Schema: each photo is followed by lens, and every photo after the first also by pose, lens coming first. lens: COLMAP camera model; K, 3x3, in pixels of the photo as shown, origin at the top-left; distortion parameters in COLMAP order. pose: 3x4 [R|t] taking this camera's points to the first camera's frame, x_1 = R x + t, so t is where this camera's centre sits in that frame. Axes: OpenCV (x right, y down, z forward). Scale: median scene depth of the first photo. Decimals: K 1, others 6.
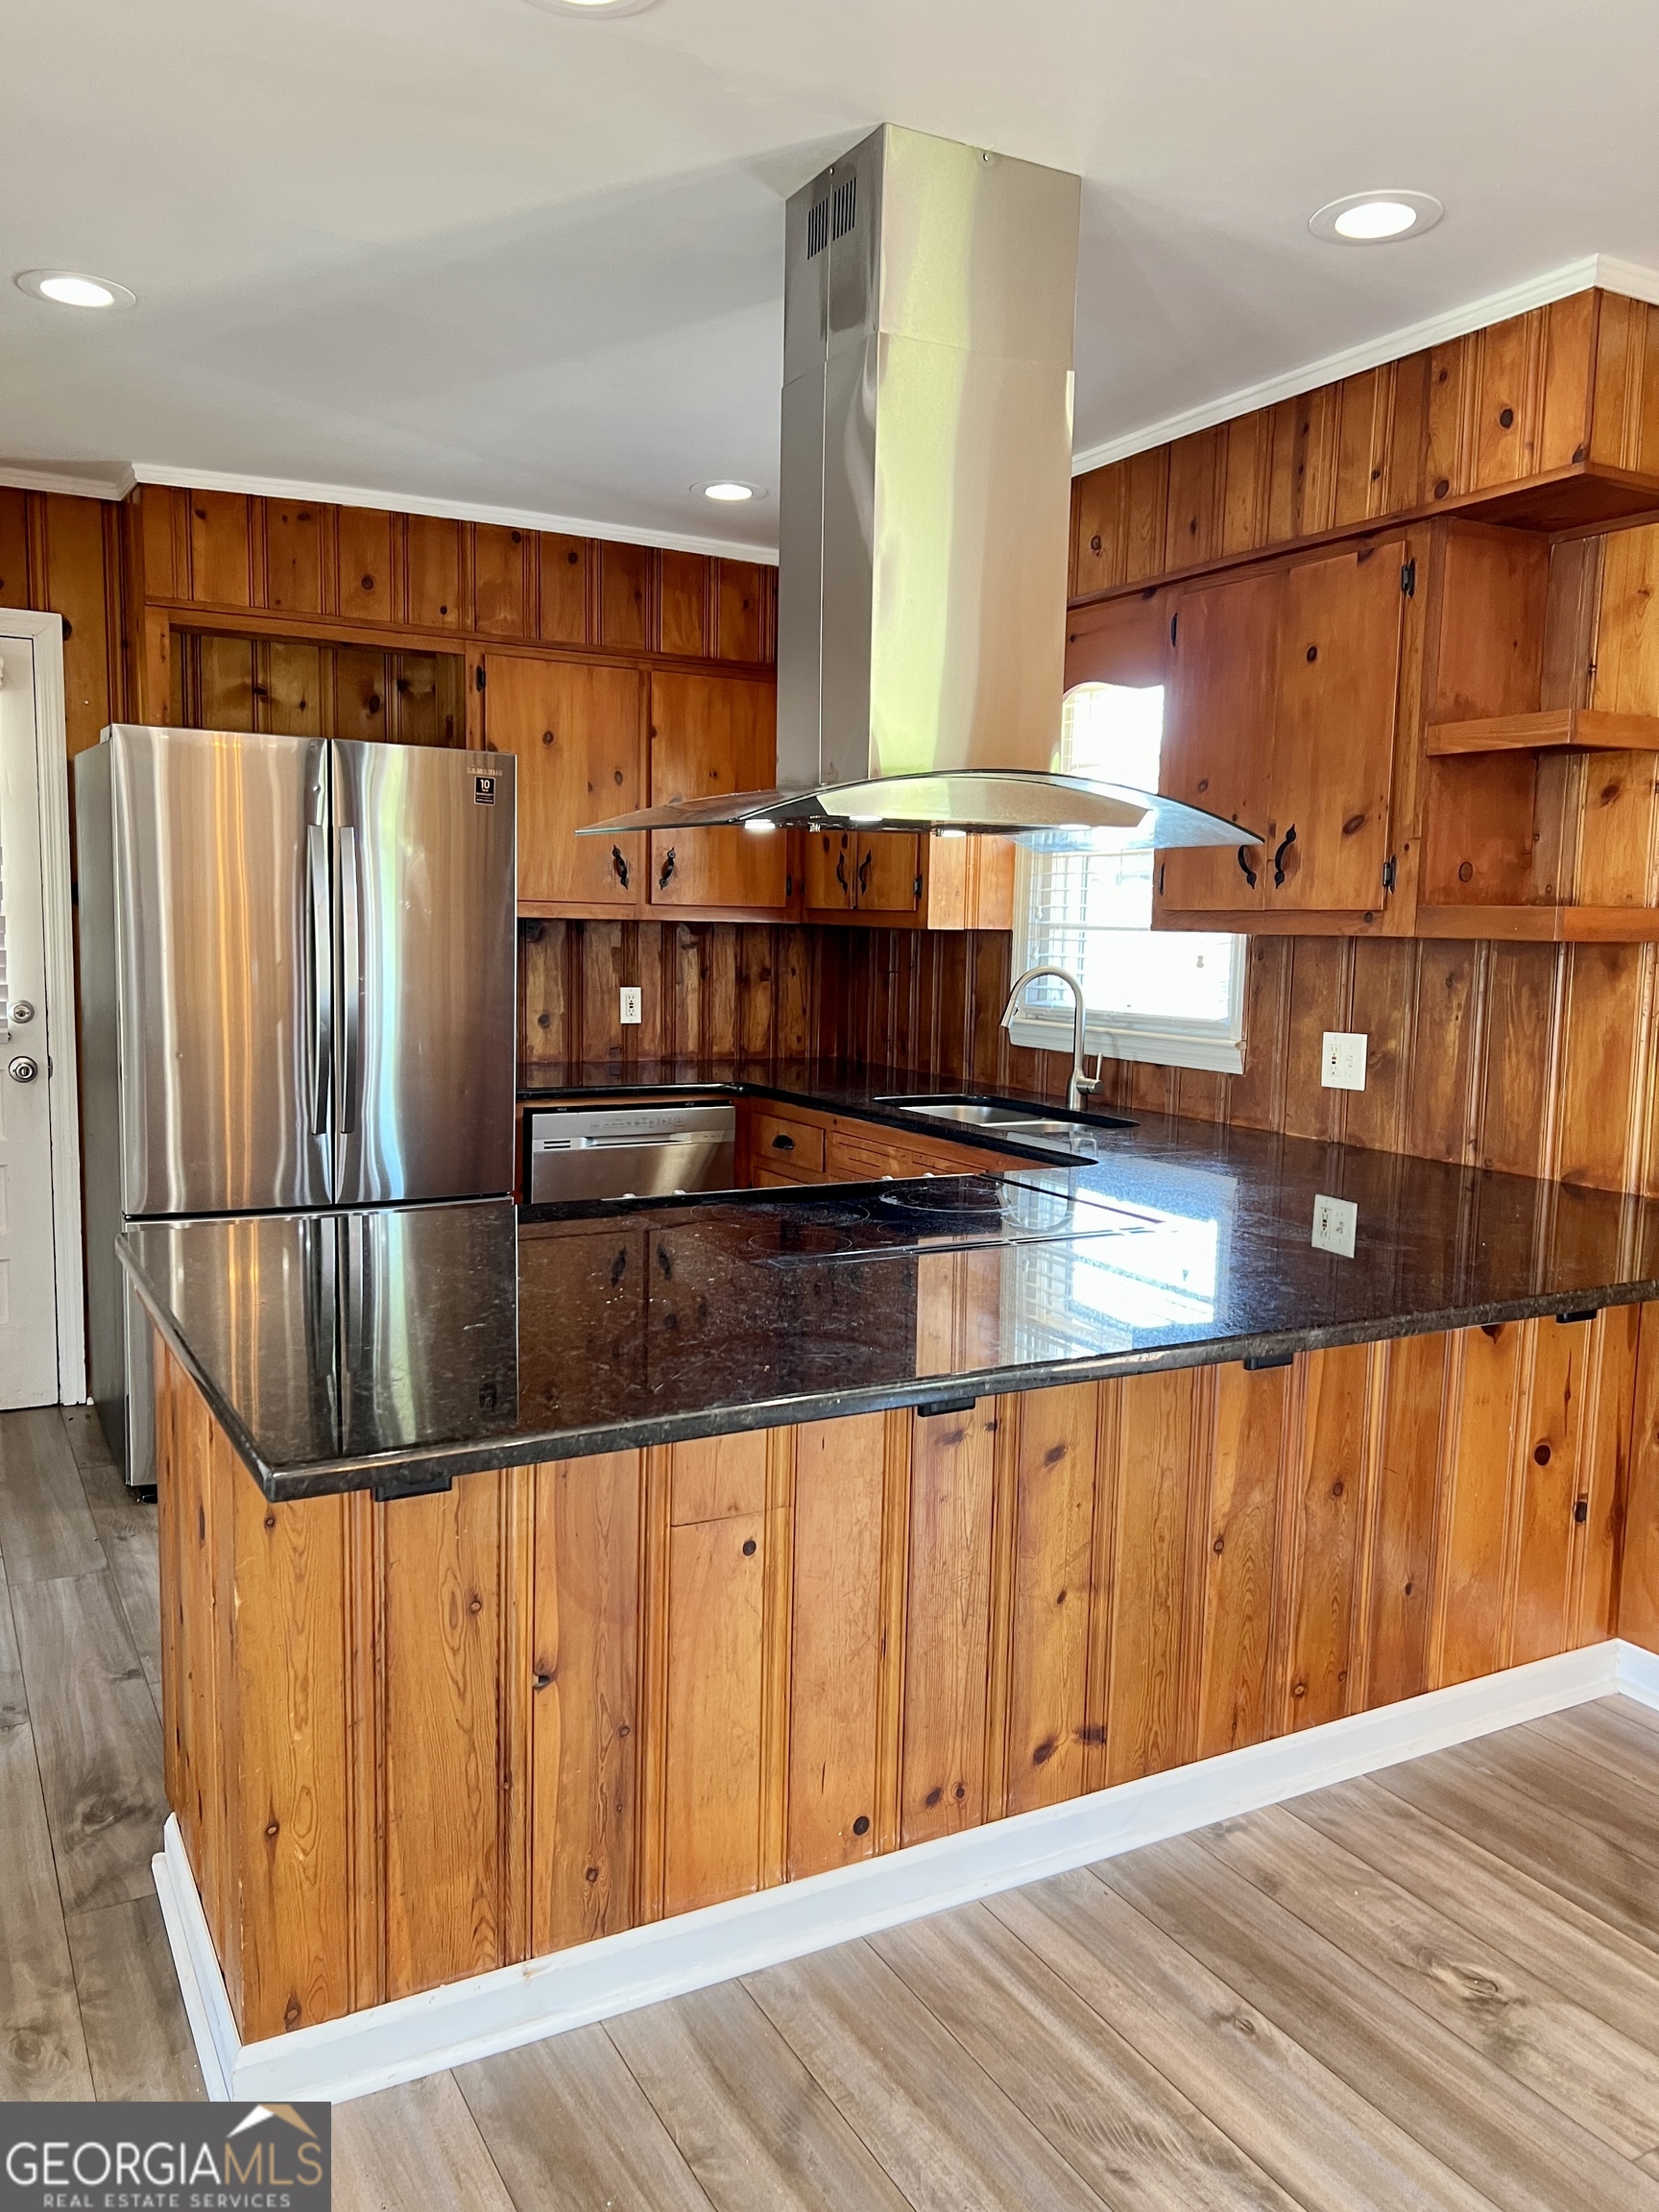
lens RADIAL K [[1674.1, 0, 839.3], [0, 1674.1, 1118.5], [0, 0, 1]] dist [0.031419, -0.023189]
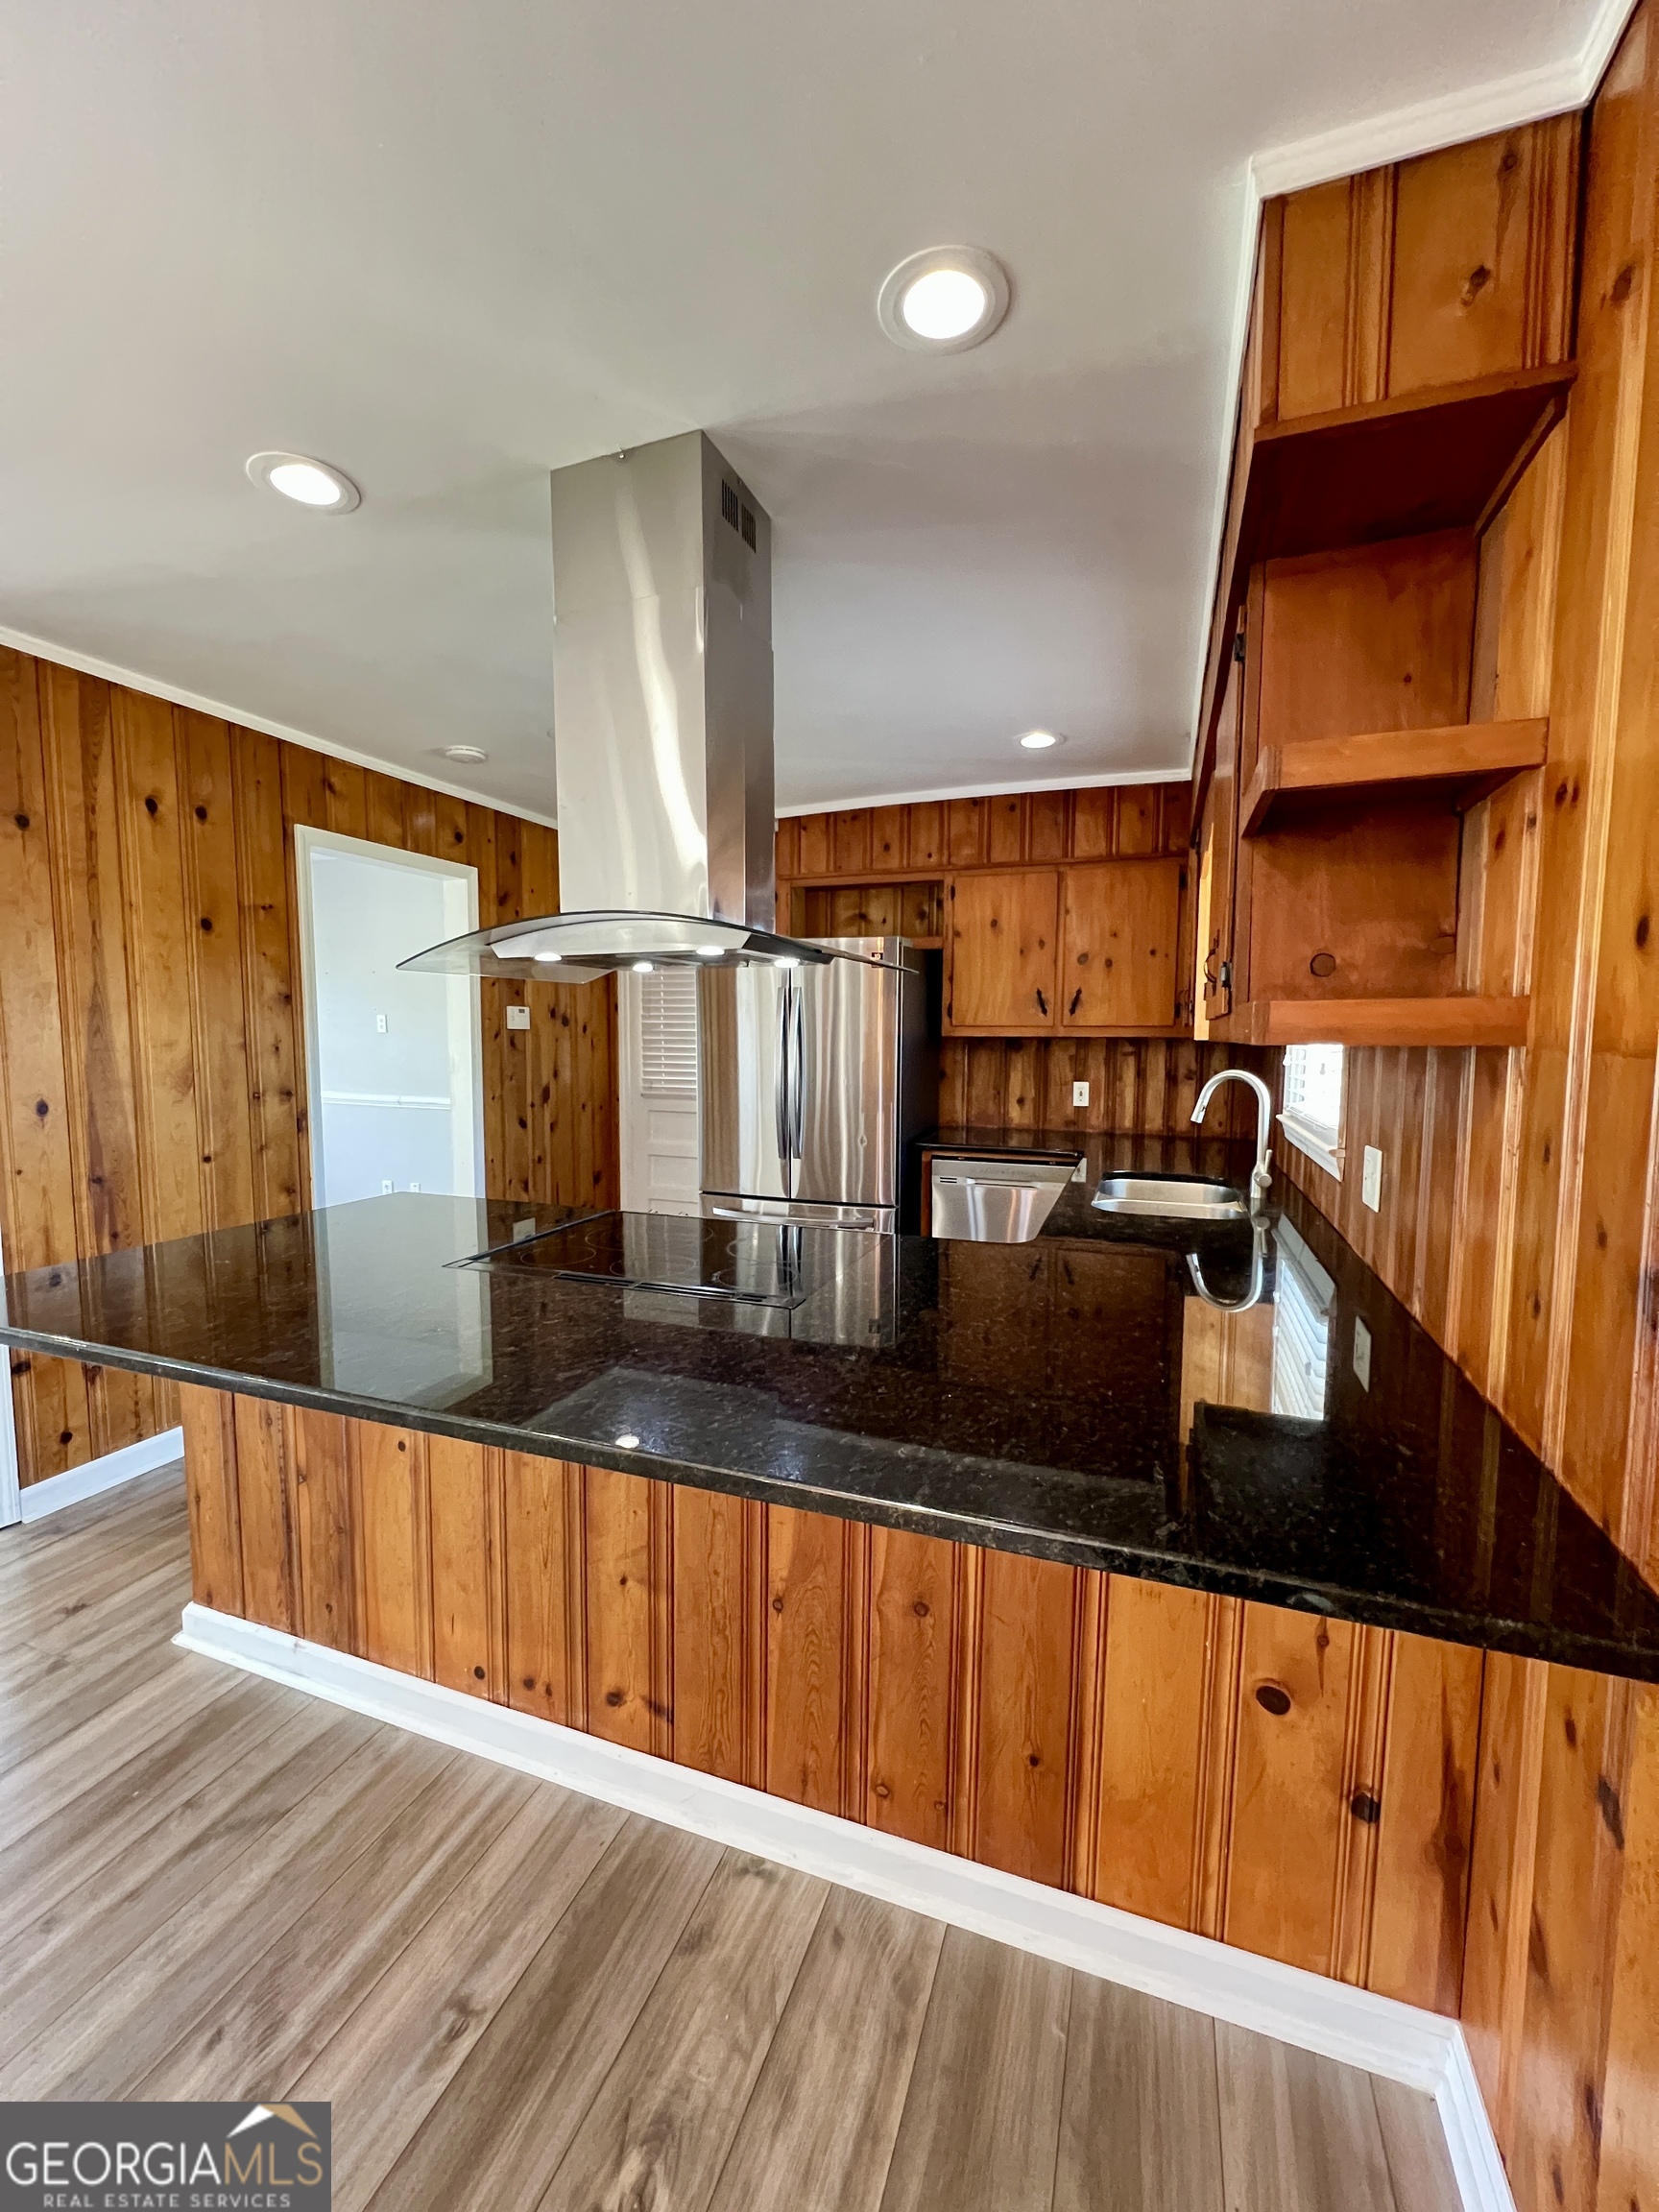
lens RADIAL K [[885.8, 0, 825.6], [0, 885.8, 1106.6], [0, 0, 1]] dist [-0.000829, 0.000119]
pose [[0.644070, 0.045068, -0.763638, 0.394602], [-0.080289, 0.996732, -0.008893, -0.036816], [0.760742, 0.067039, 0.645583, 0.375960]]
